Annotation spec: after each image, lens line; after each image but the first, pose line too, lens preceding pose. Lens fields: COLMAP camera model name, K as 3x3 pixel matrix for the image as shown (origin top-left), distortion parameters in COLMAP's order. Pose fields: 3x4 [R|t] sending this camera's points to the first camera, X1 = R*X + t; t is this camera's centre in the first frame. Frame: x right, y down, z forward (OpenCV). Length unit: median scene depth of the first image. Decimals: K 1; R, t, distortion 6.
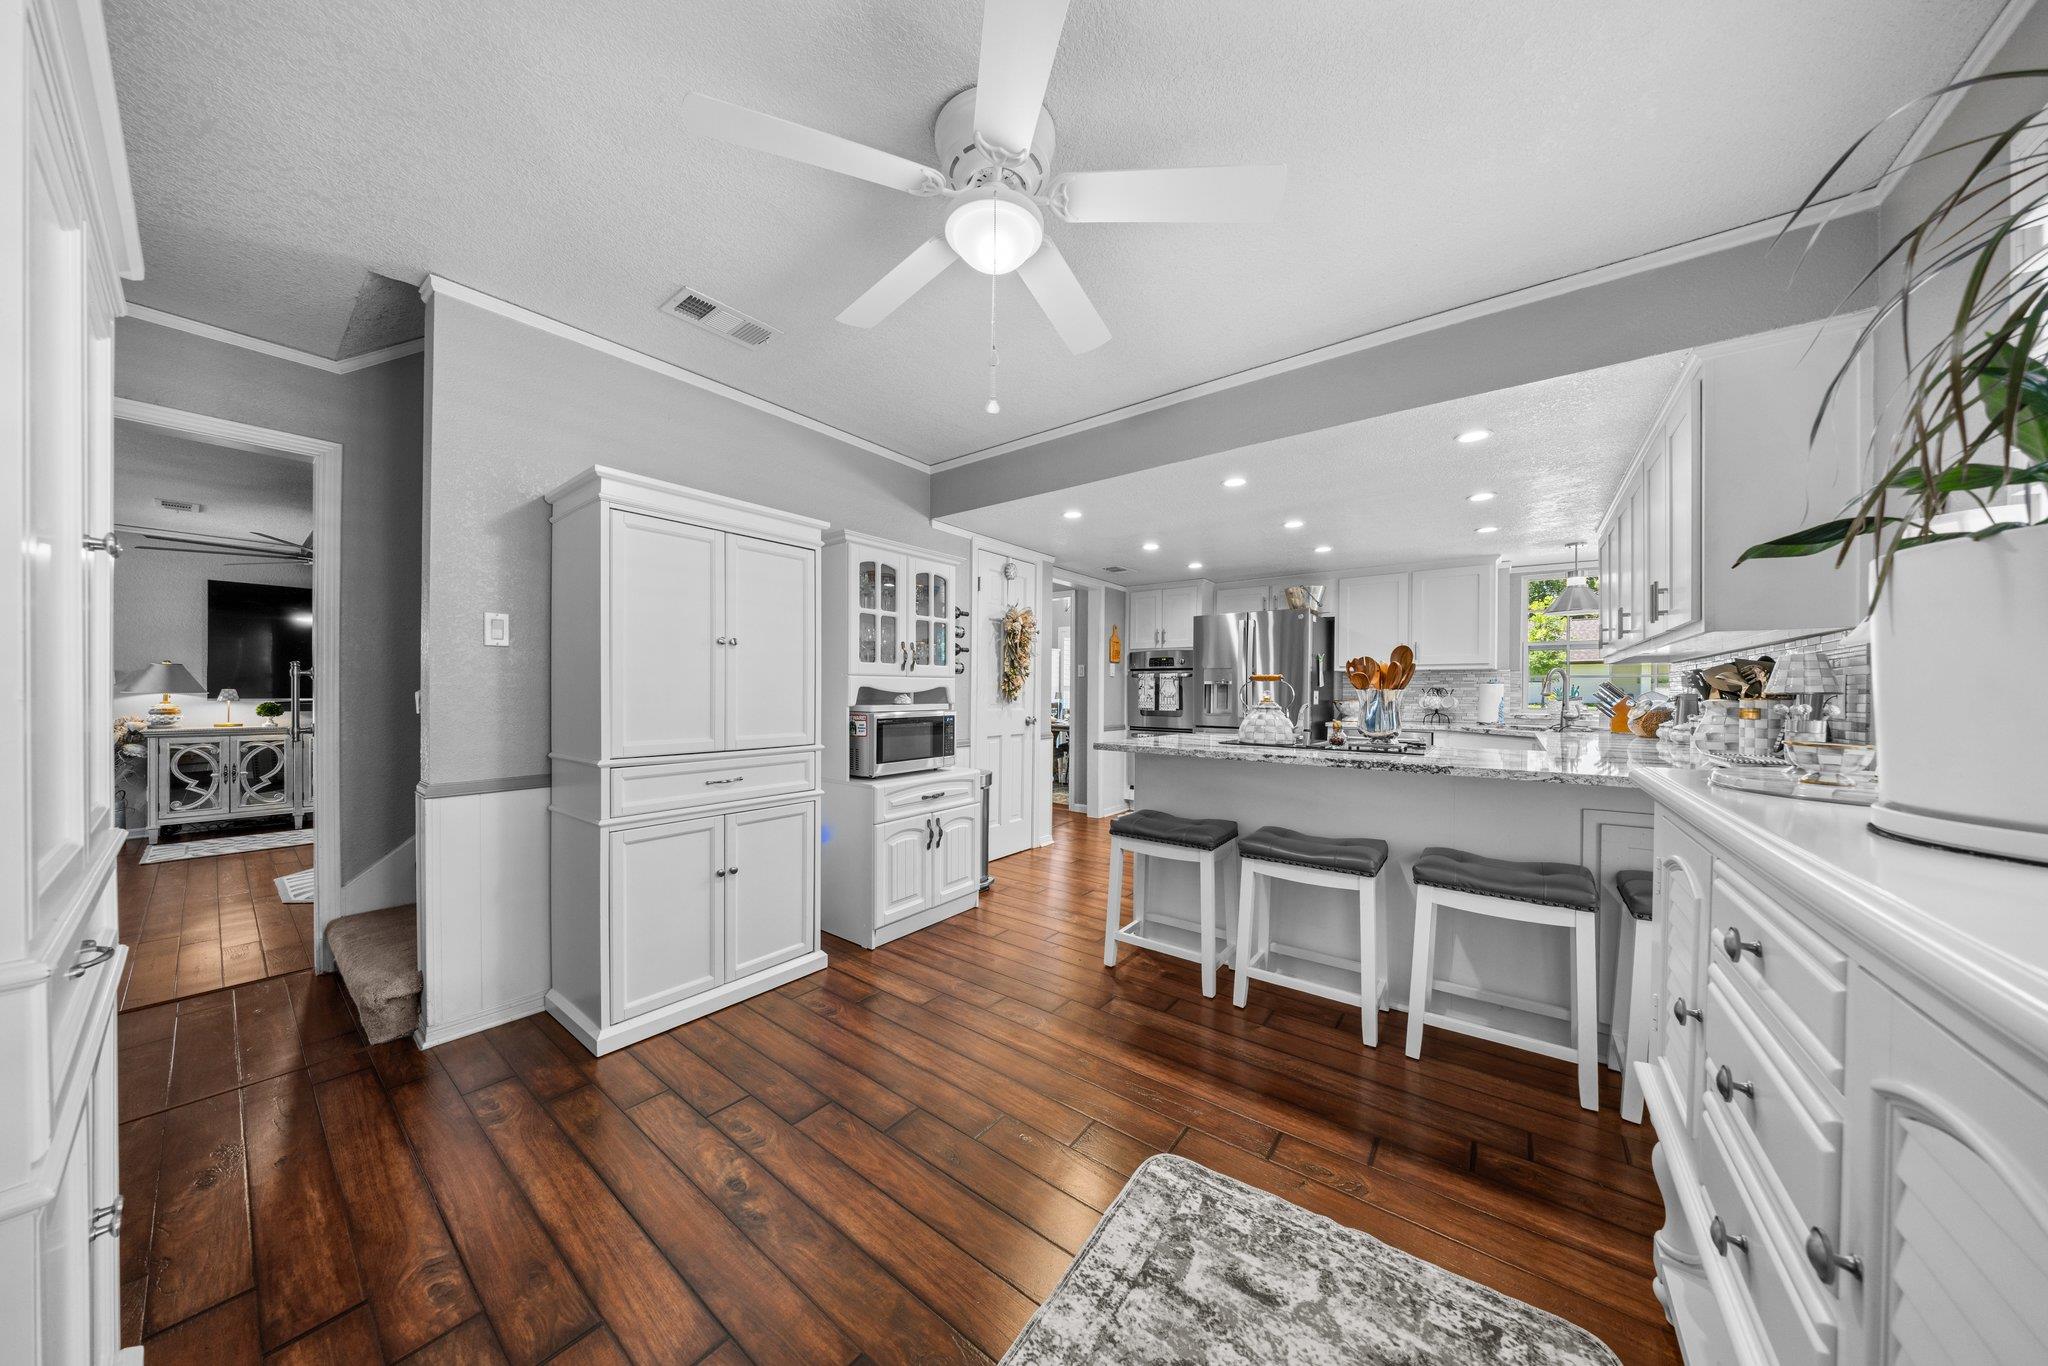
lens RADIAL K [[626.9, 0, 1024.9], [0, 626.9, 689.6], [0, 0, 1]] dist [-0.015373, -0.000013]
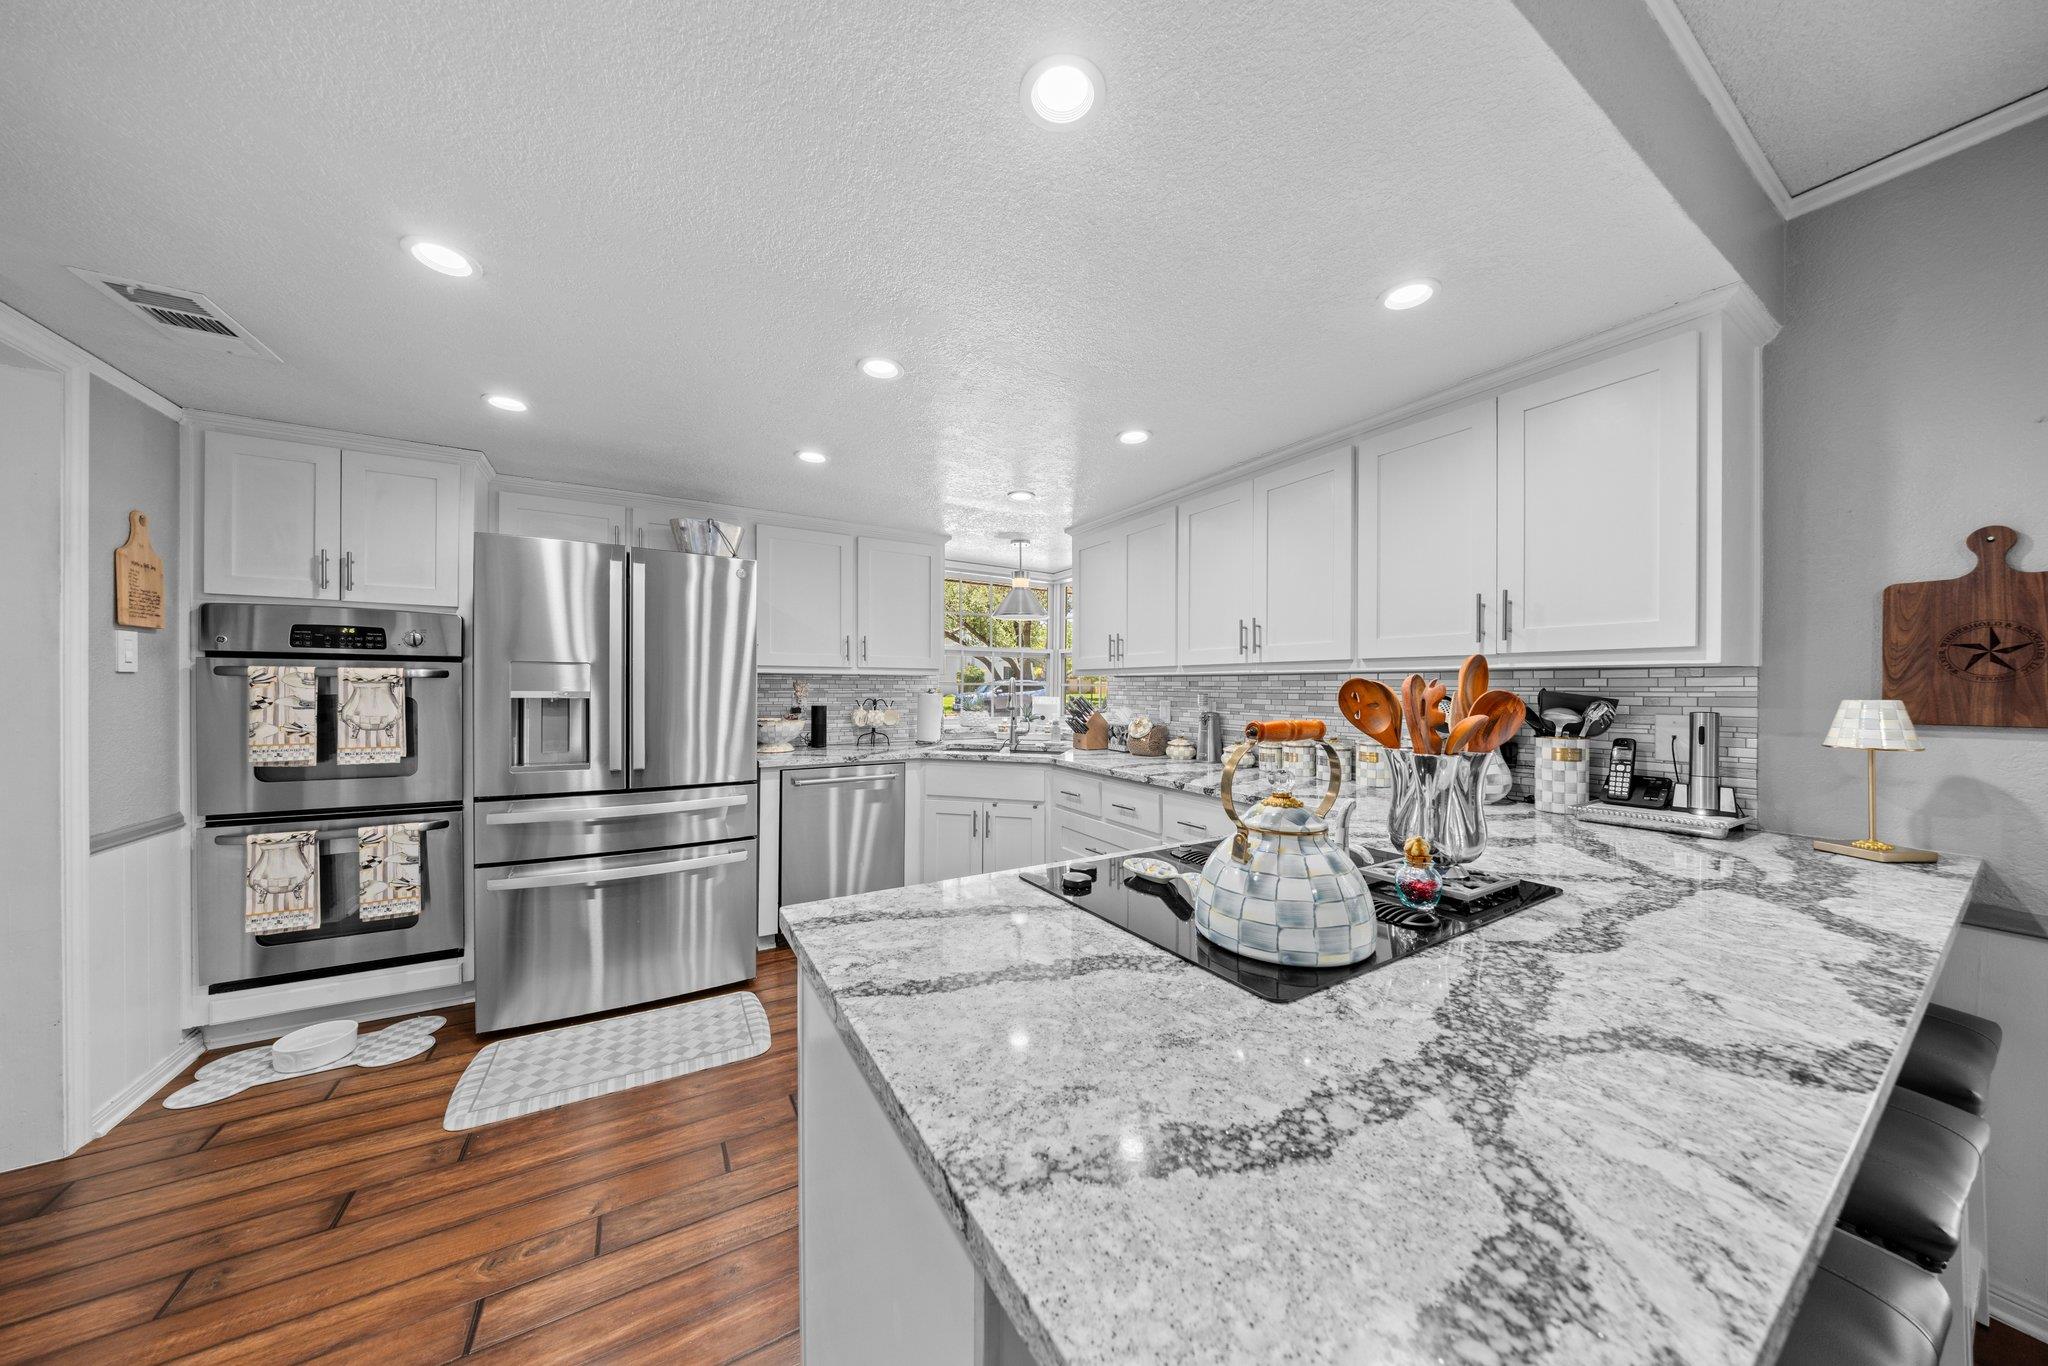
lens RADIAL K [[626.9, 0, 1024.9], [0, 626.9, 689.6], [0, 0, 1]] dist [-0.015373, -0.000013]
pose [[0.365443, -0.003781, 0.930826, 0.028034], [-0.004945, 0.999970, 0.006003, -0.021463], [-0.930820, -0.006796, 0.365414, 0.616407]]
